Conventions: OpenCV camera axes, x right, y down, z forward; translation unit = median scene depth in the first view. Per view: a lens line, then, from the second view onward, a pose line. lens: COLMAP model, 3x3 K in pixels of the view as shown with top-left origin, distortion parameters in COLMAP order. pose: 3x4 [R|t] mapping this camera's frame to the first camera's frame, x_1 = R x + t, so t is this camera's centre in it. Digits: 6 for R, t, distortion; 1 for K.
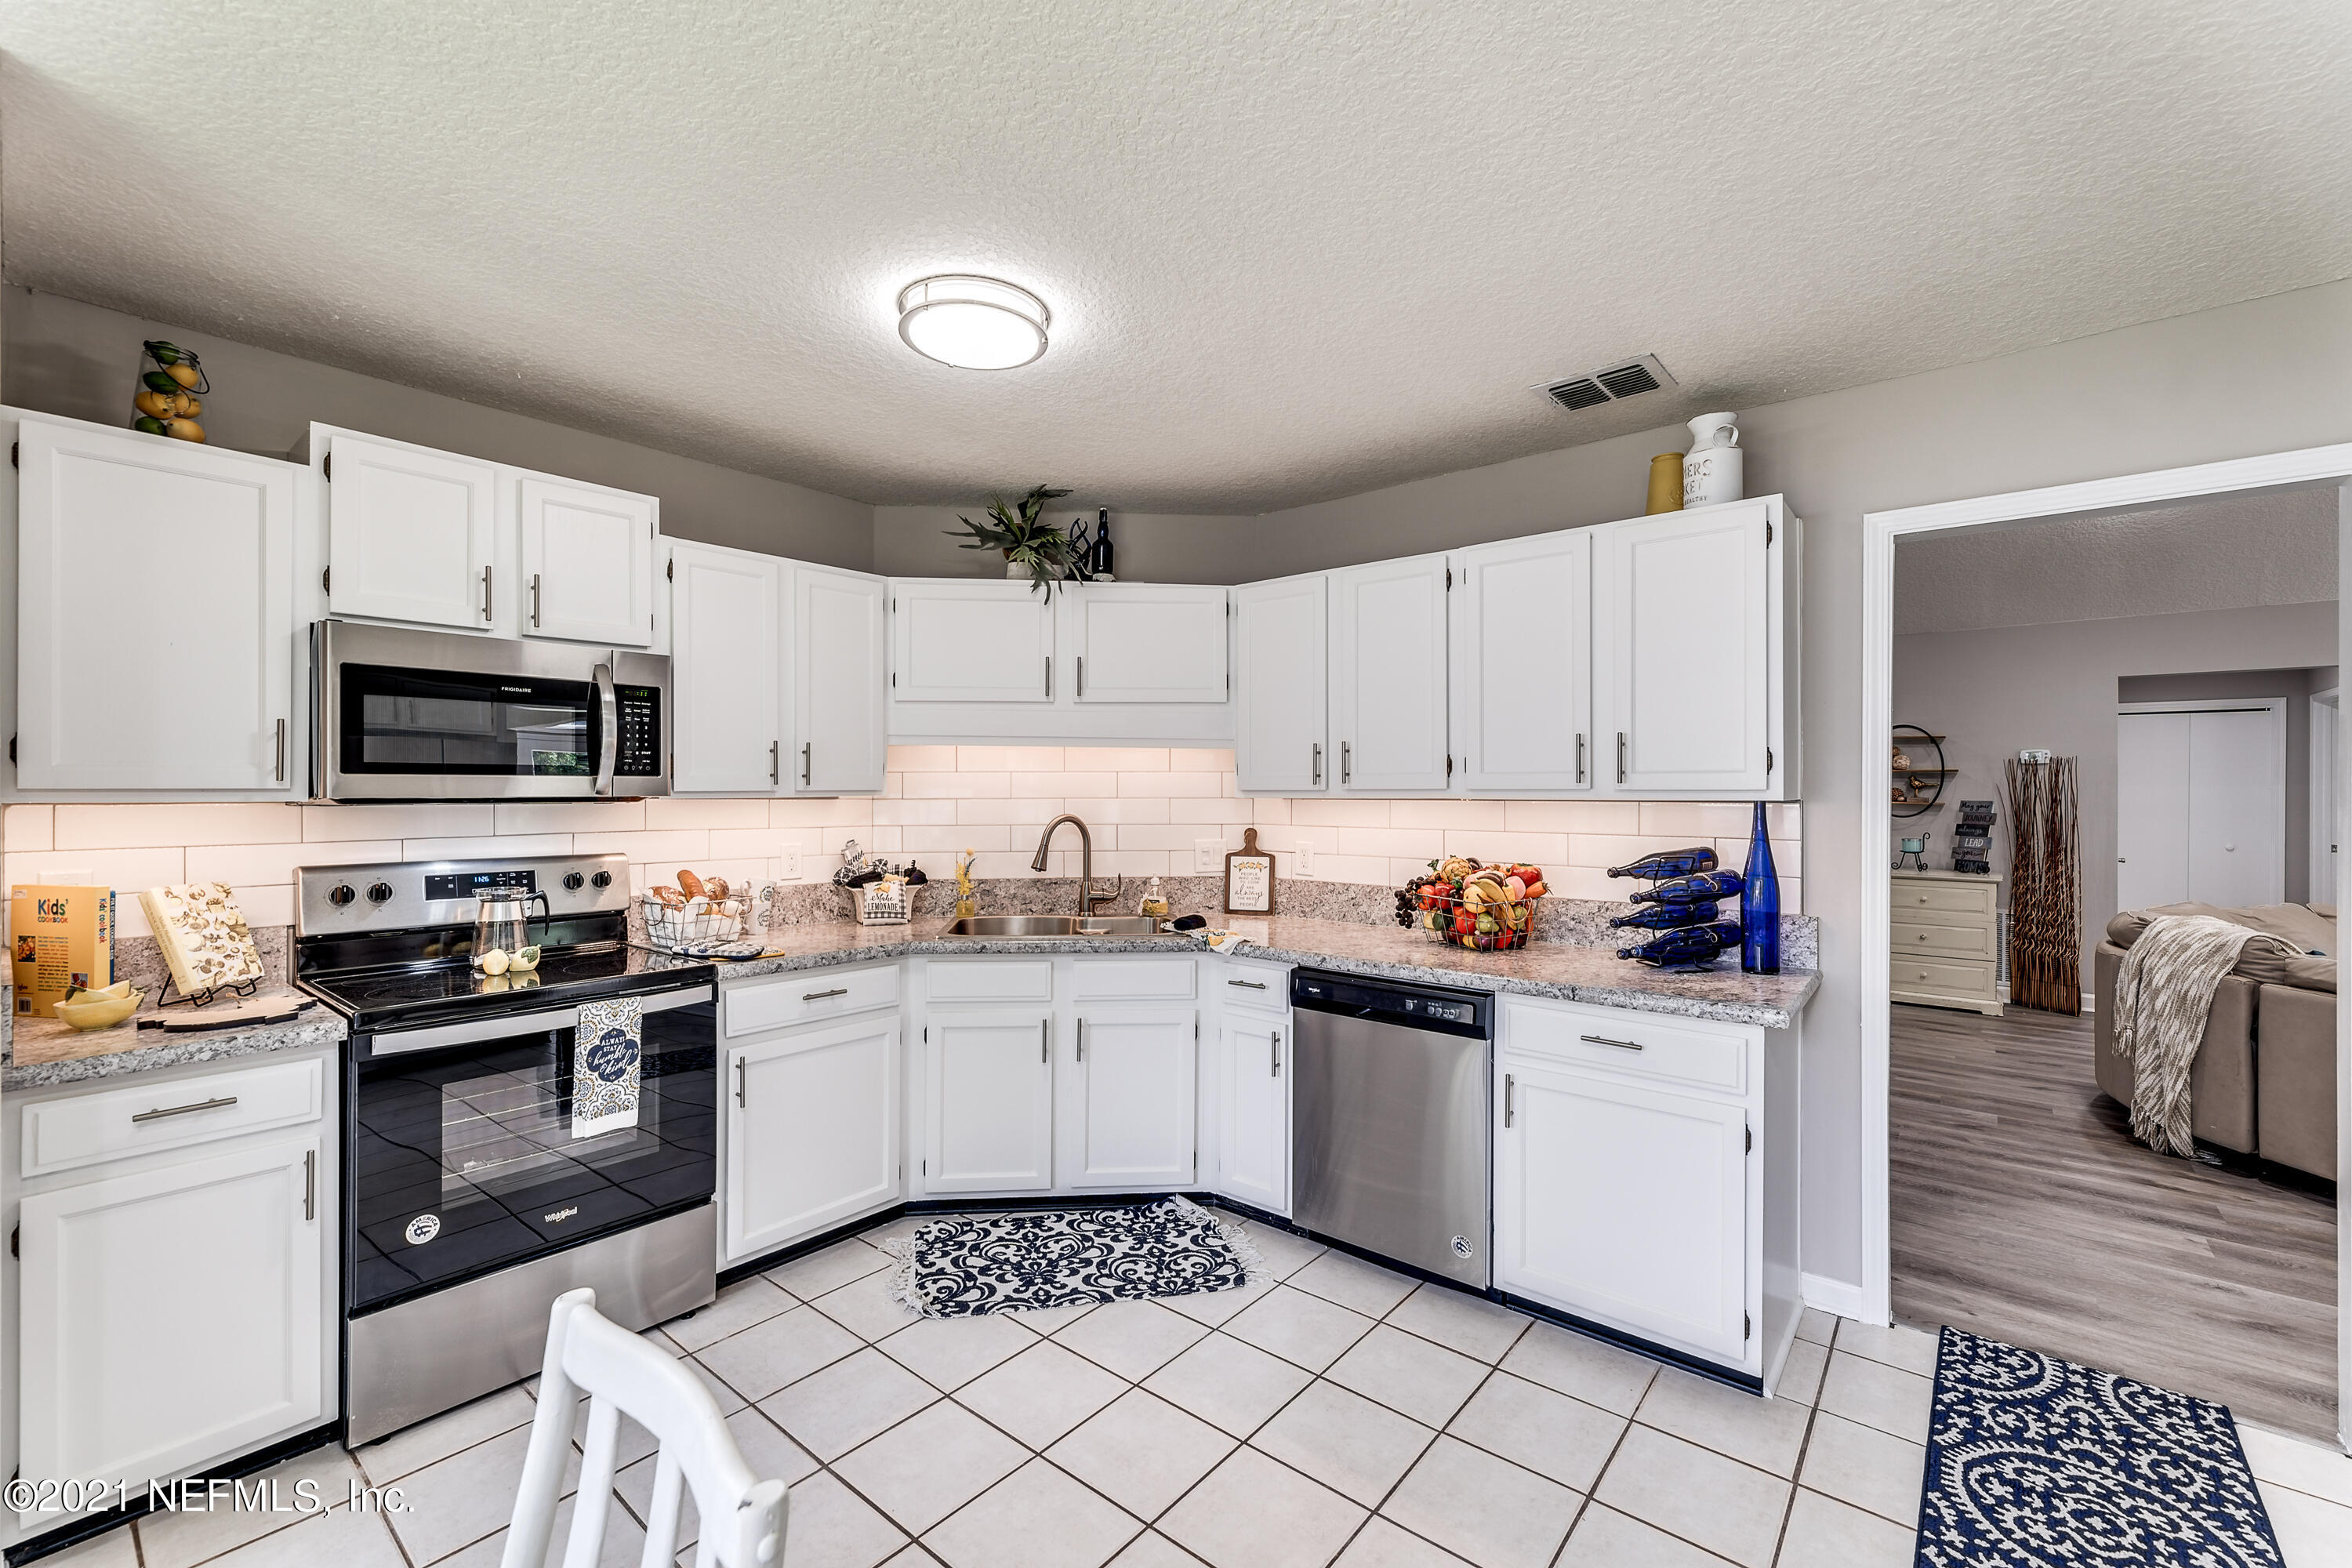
lens RADIAL K [[974.8, 0, 1172.3], [0, 974.8, 790.9], [0, 0, 1]] dist [-0.000927, 0.001201]
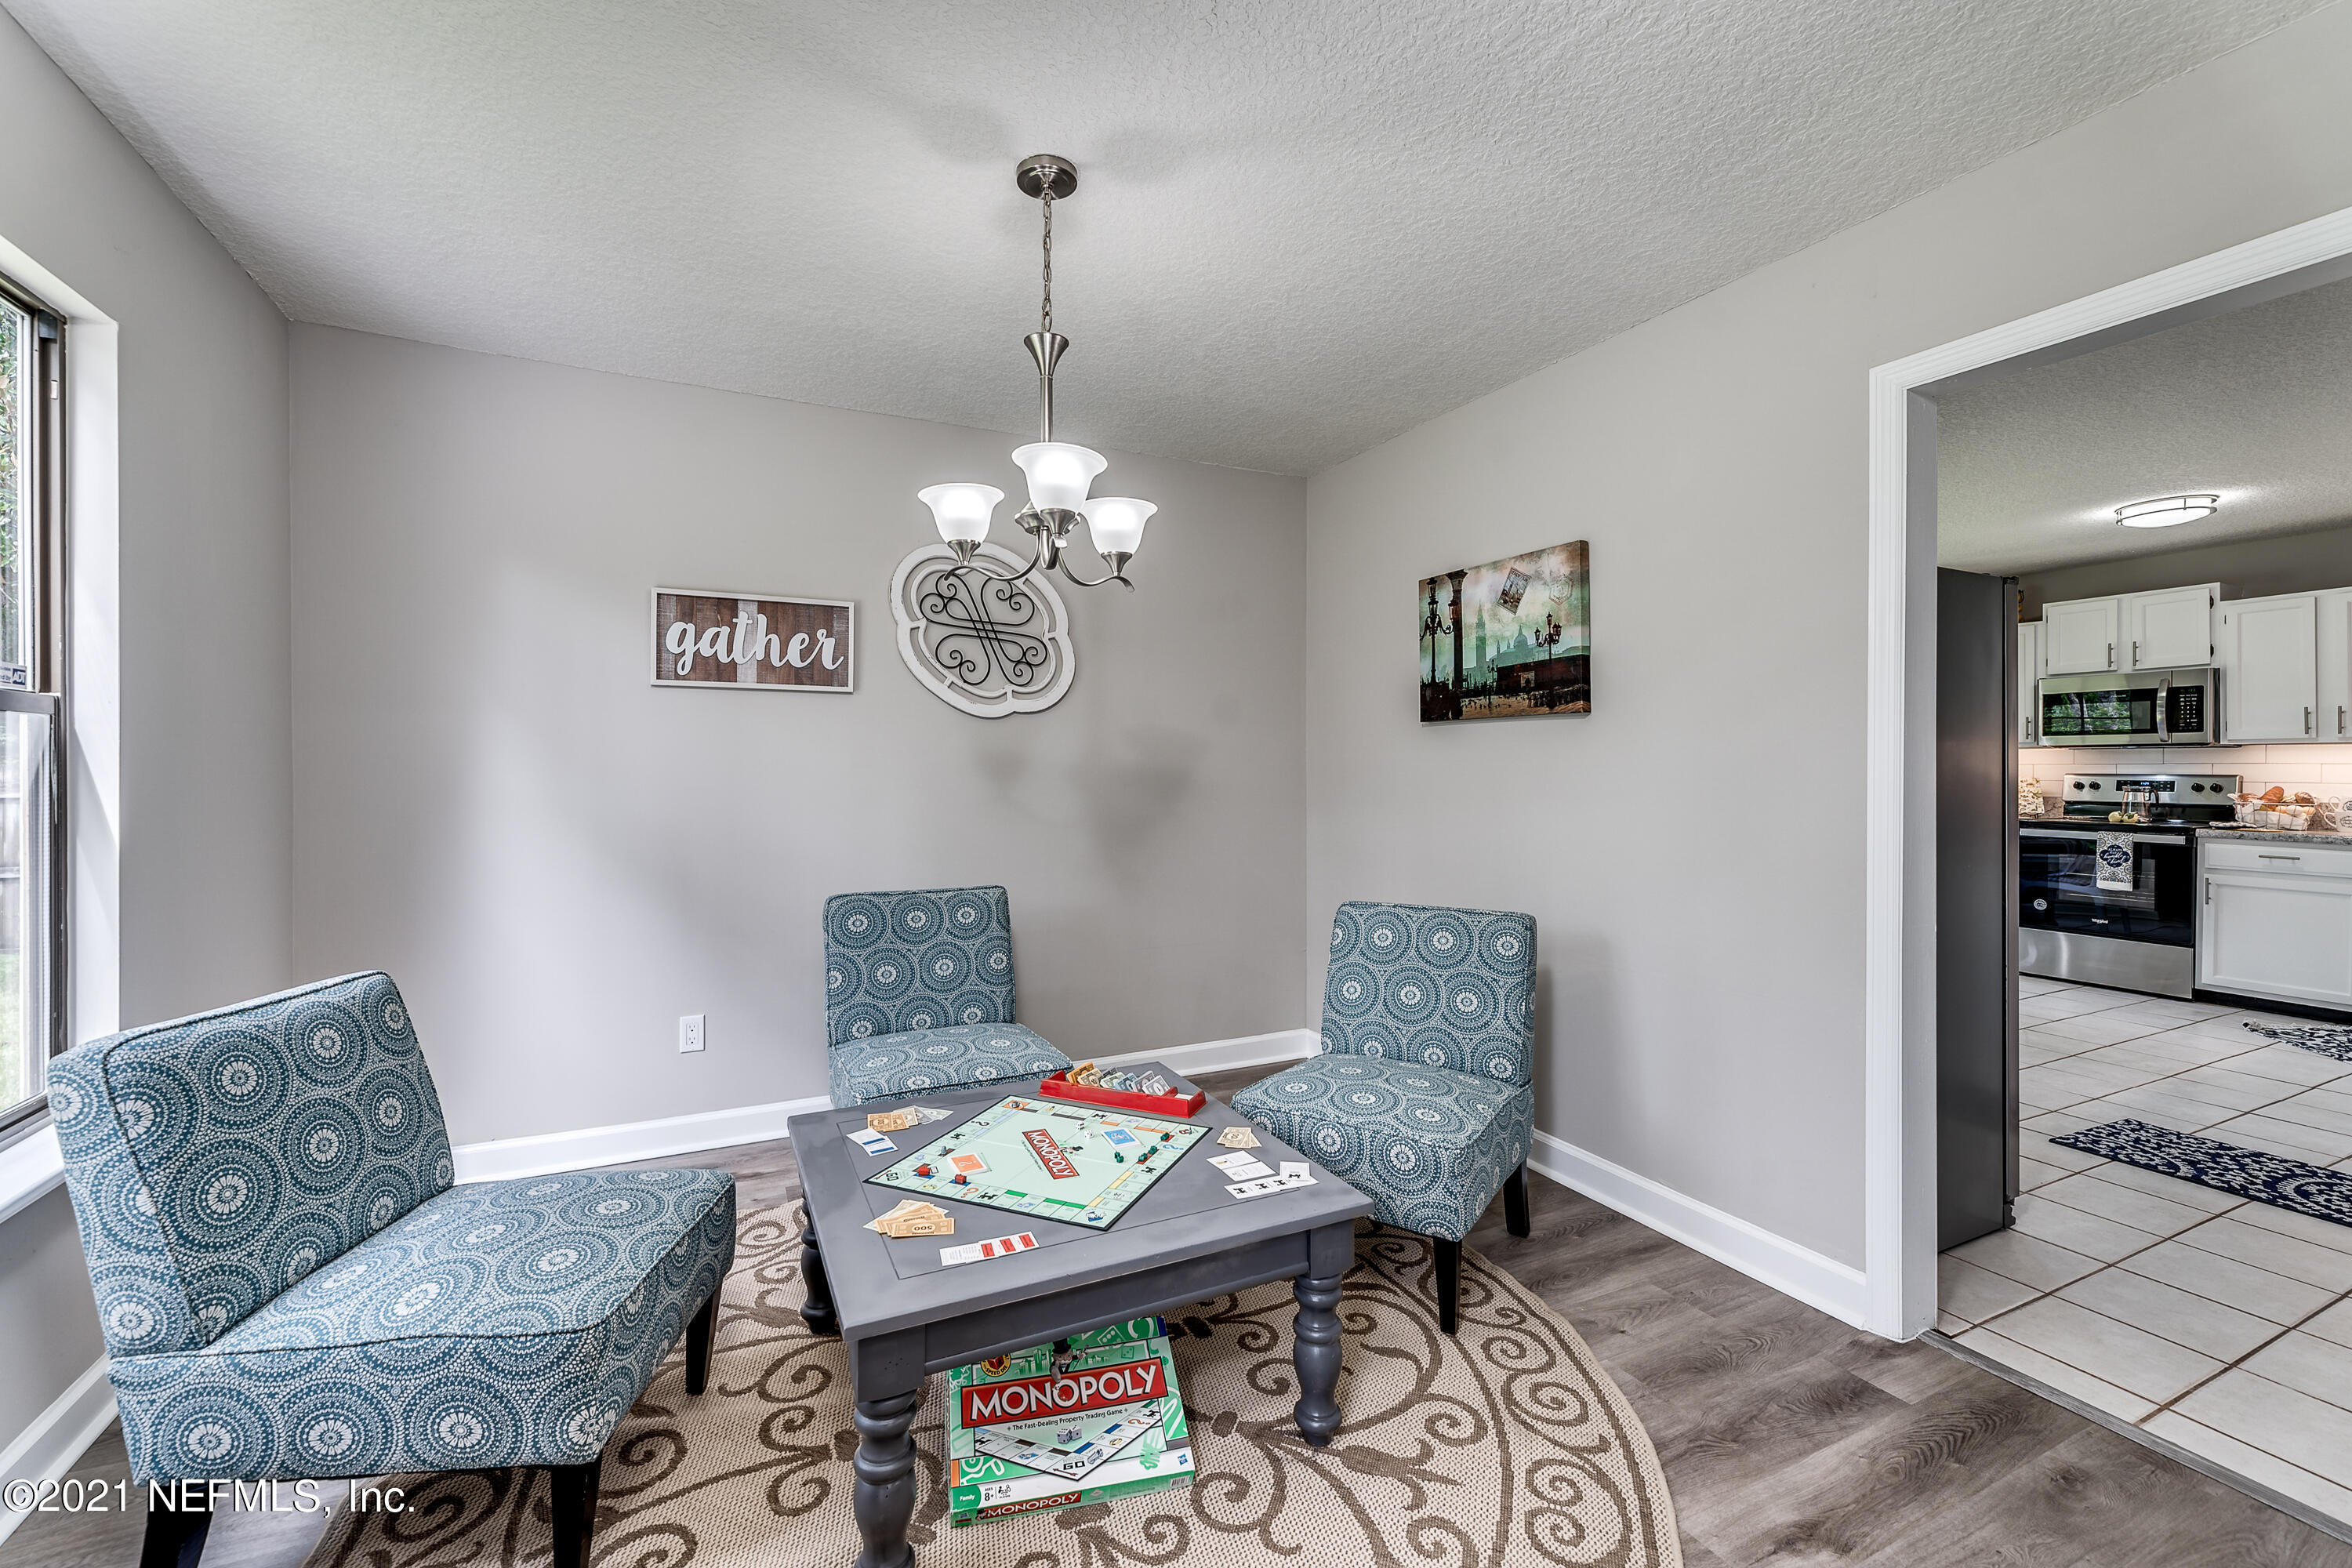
lens RADIAL K [[974.8, 0, 1176.9], [0, 974.8, 776.6], [0, 0, 1]] dist [-0.000927, 0.001201]
pose [[-0.414529, 0.006521, -0.910013, 2.085494], [-0.001878, 0.999966, 0.008021, 0.062012], [0.910034, 0.005034, -0.414503, -0.042082]]
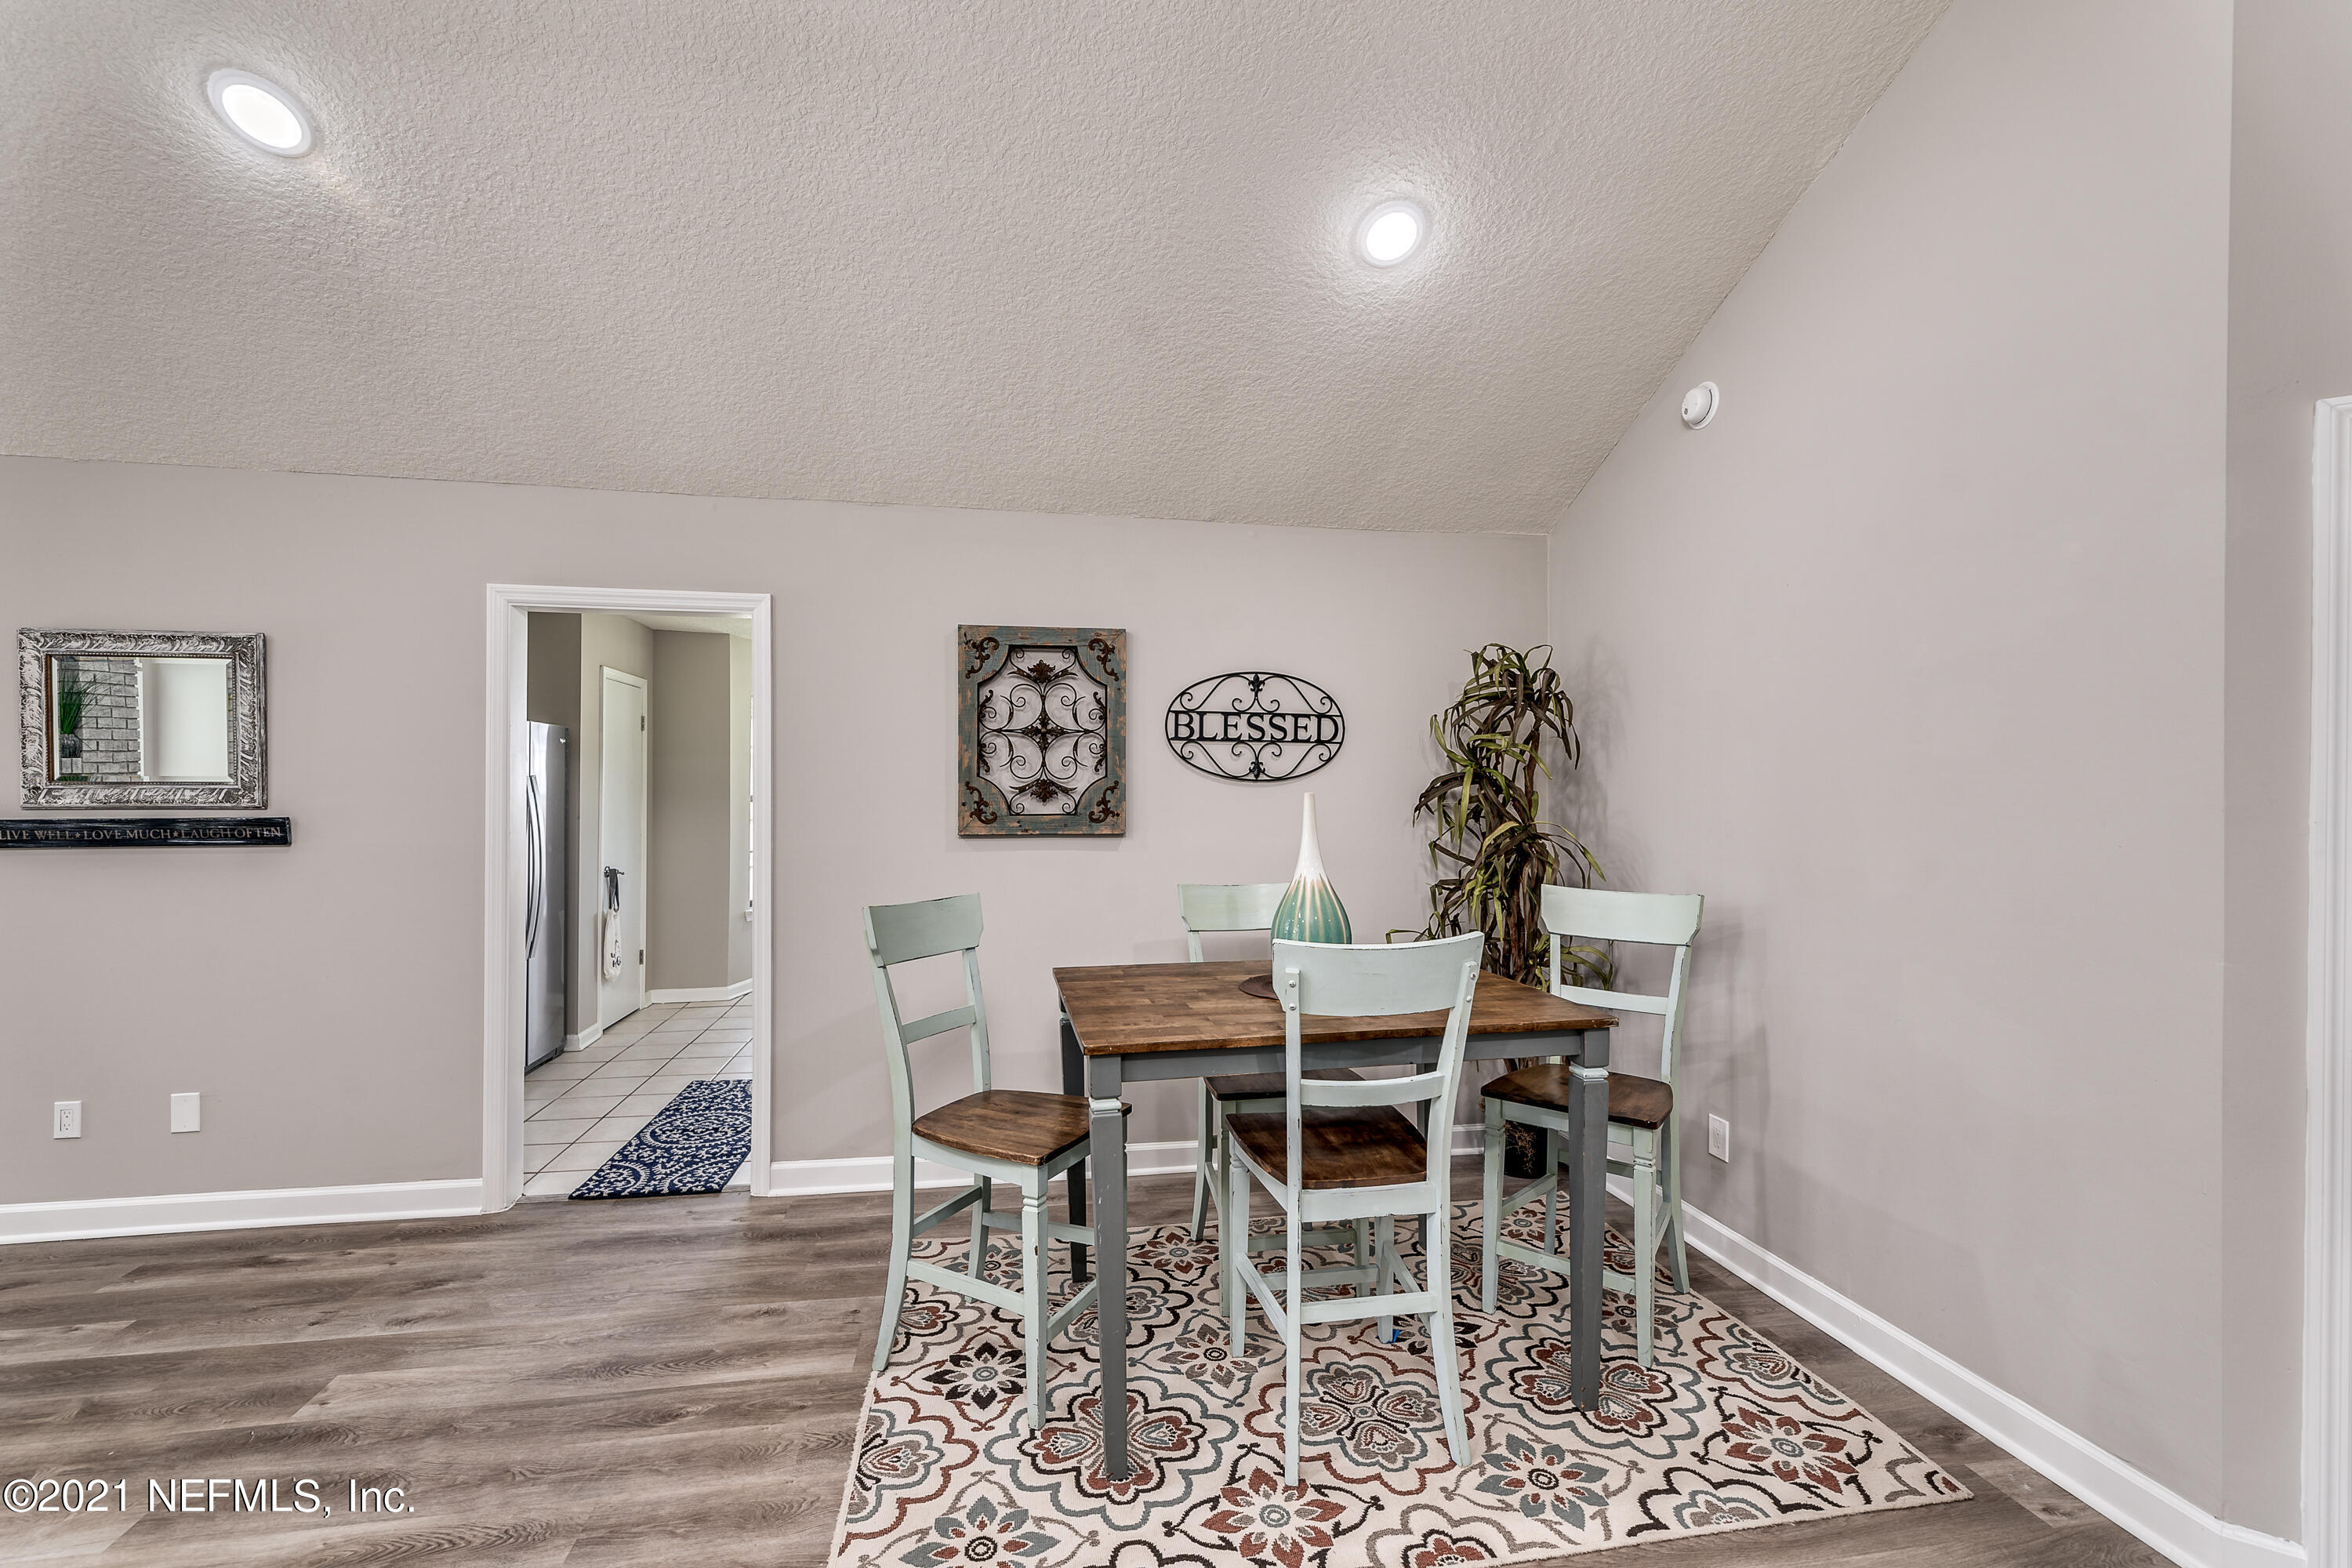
lens RADIAL K [[974.8, 0, 1170.0], [0, 974.8, 787.6], [0, 0, 1]] dist [-0.000927, 0.001201]
pose [[-0.646965, -0.000738, -0.762519, 1.348854], [-0.004941, 0.999983, 0.003225, -0.020596], [0.762504, 0.005854, -0.646958, 2.234871]]
